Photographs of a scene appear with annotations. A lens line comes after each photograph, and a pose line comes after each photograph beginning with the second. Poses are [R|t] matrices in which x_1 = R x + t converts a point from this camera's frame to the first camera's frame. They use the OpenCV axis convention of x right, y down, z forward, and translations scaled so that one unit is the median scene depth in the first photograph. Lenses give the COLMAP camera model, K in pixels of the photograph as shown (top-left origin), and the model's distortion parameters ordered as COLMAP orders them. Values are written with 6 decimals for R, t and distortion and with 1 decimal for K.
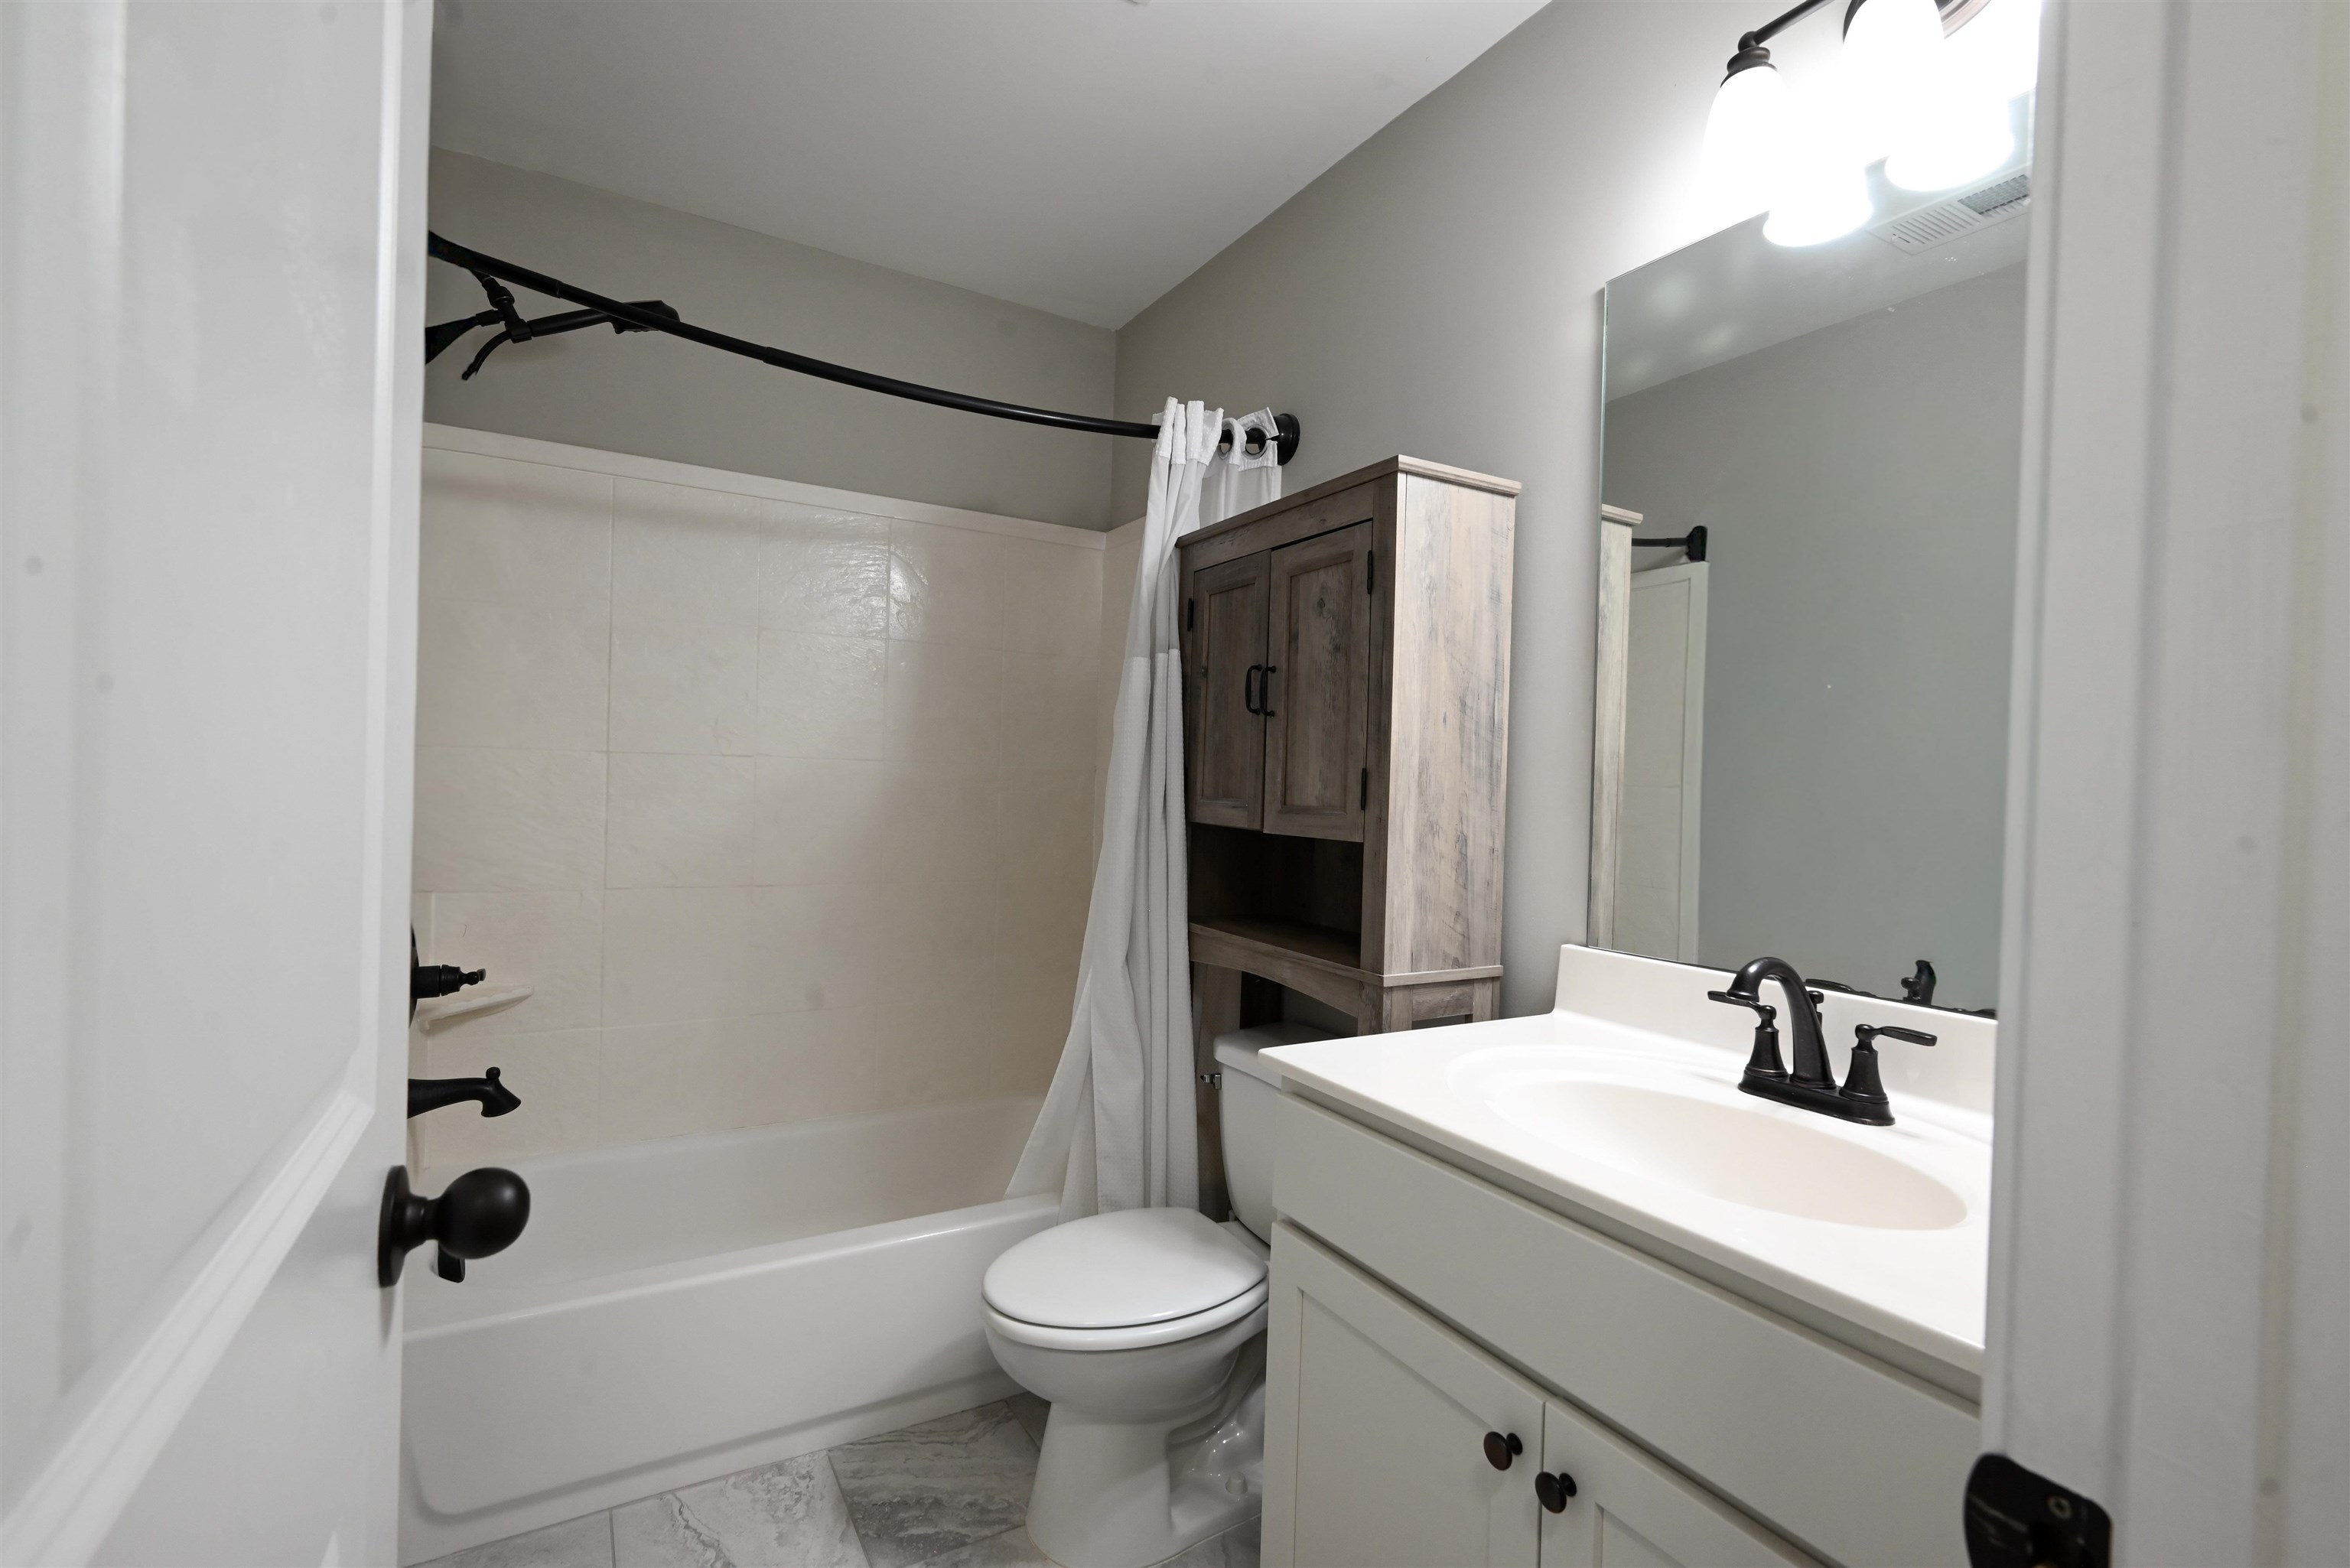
lens RADIAL K [[1035.8, 0, 1173.2], [0, 1035.8, 786.1], [0, 0, 1]] dist [-0.001750, 0.000018]
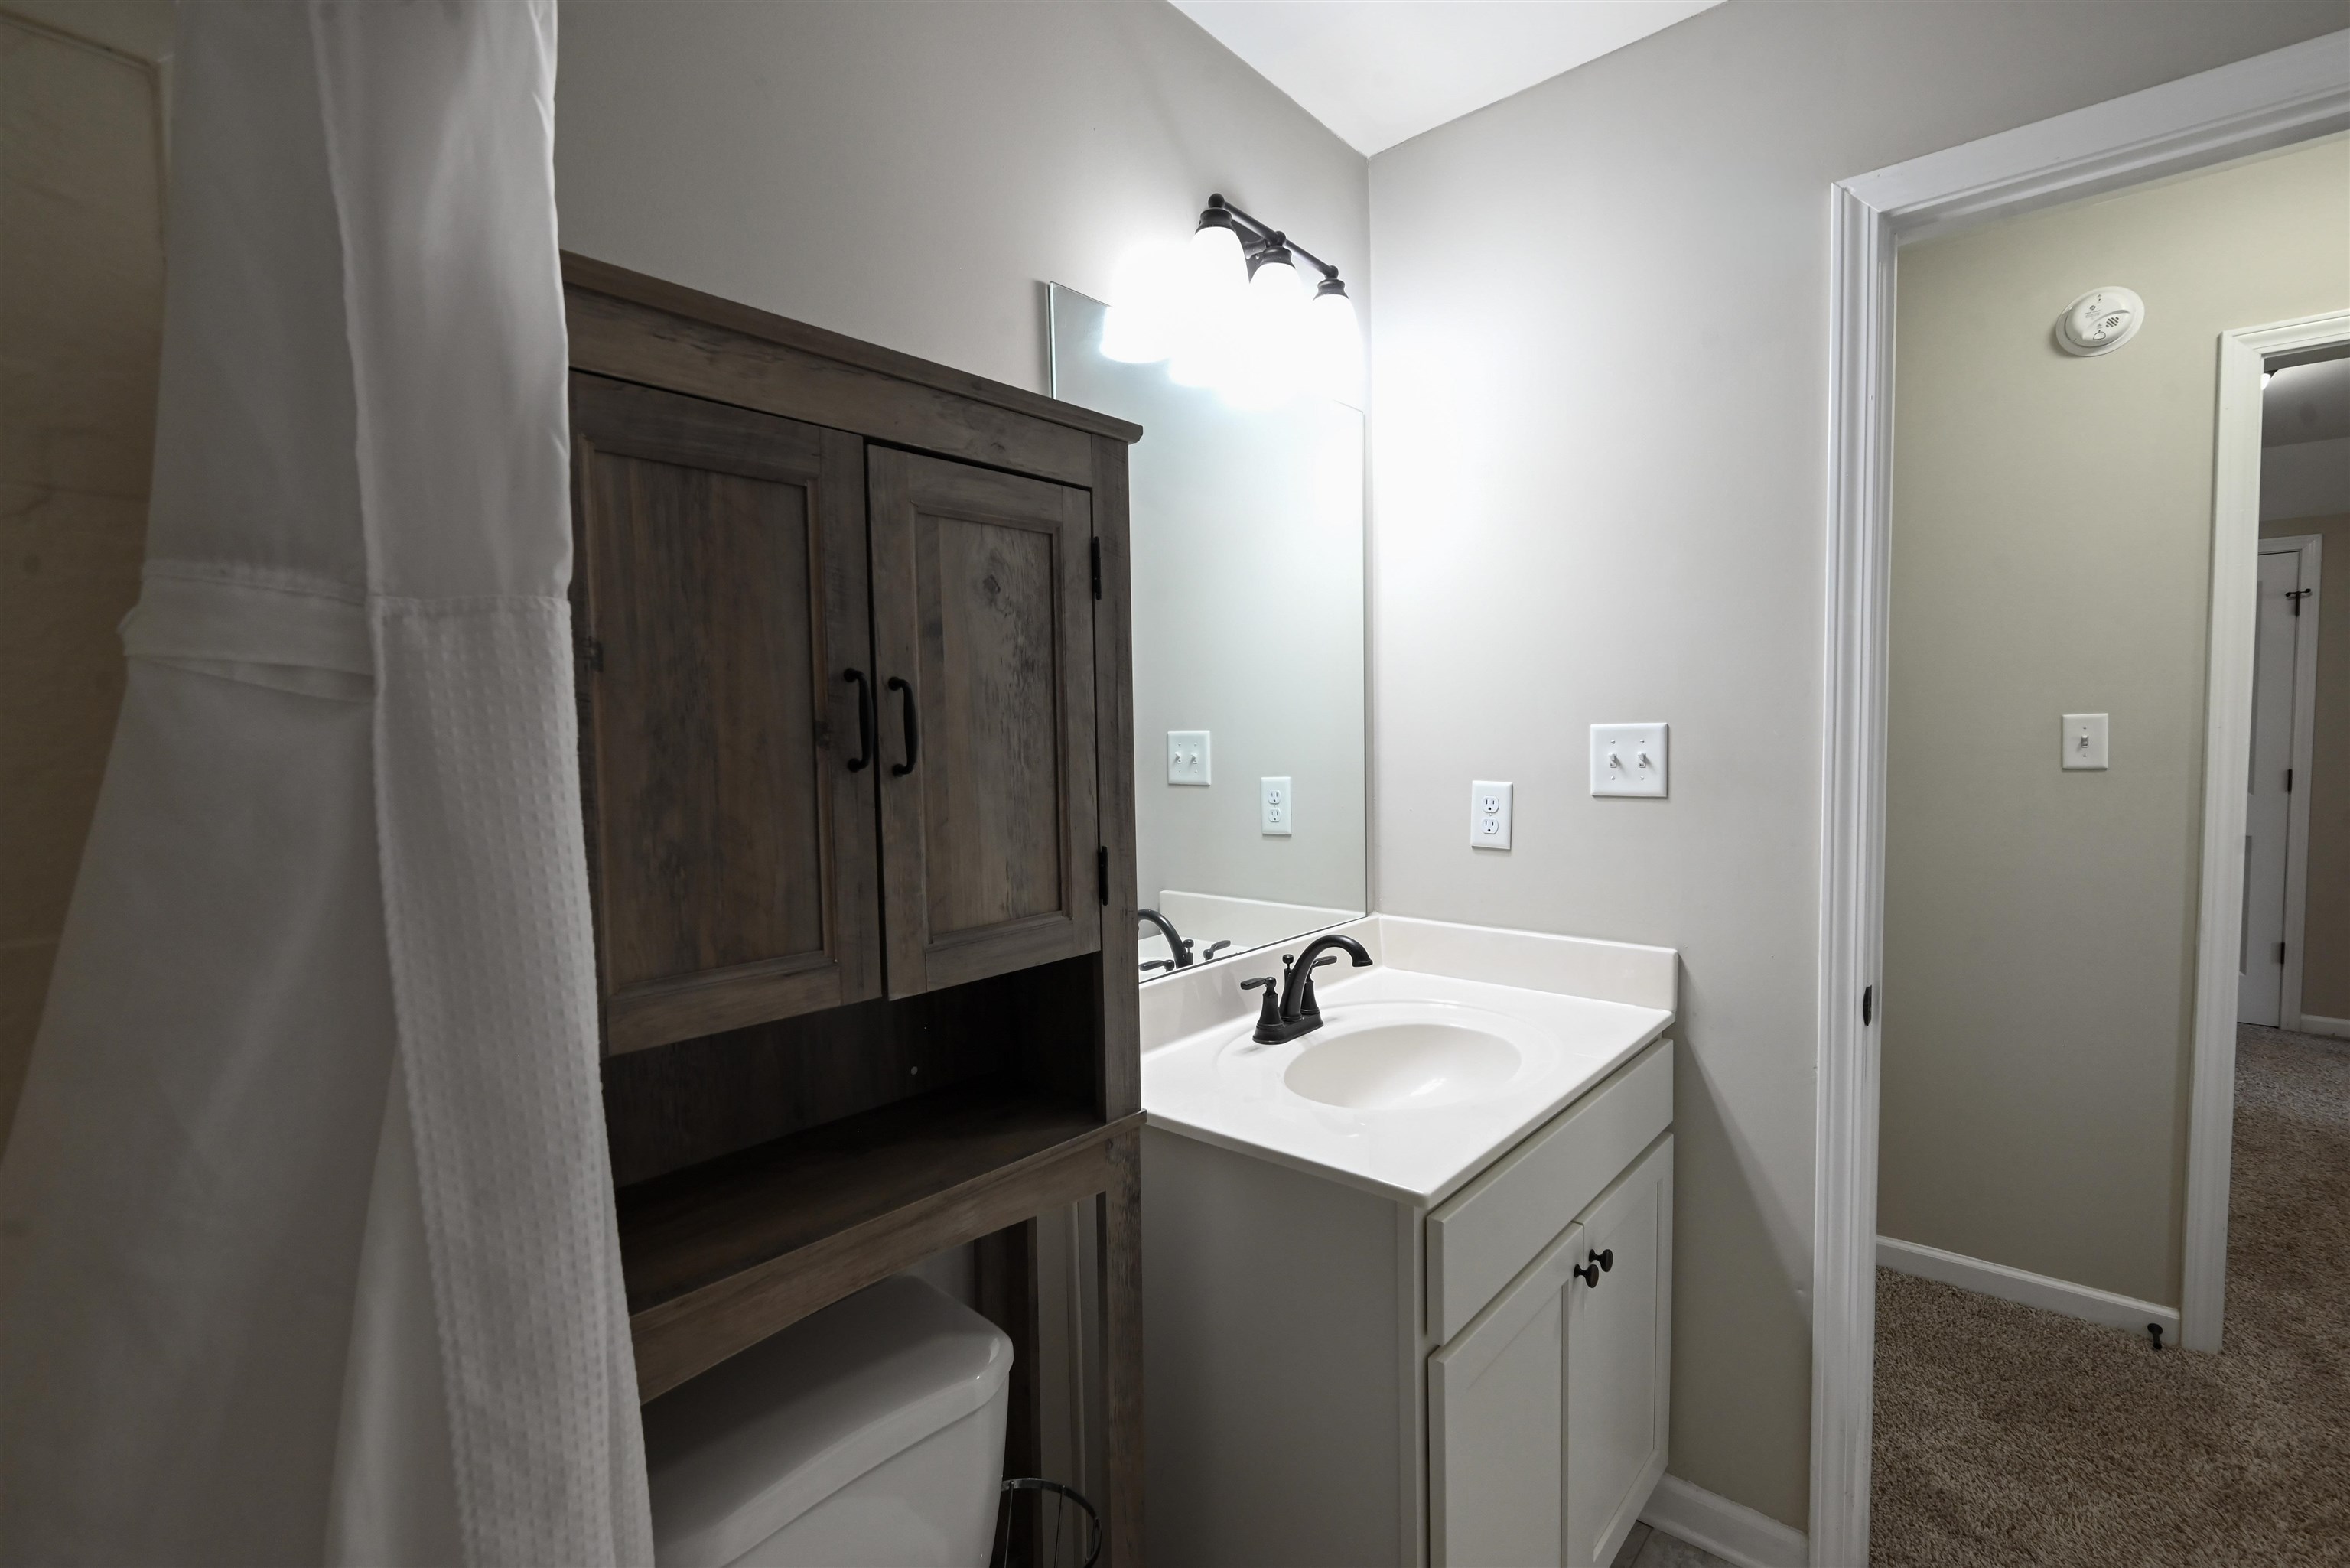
lens RADIAL K [[1035.8, 0, 1174.2], [0, 1035.8, 789.7], [0, 0, 1]] dist [-0.001750, 0.000018]
pose [[-0.311599, -0.078382, 0.946975, -0.468114], [0.014204, 0.996096, 0.087122, -0.109784], [-0.950108, 0.040598, -0.309269, 1.097346]]
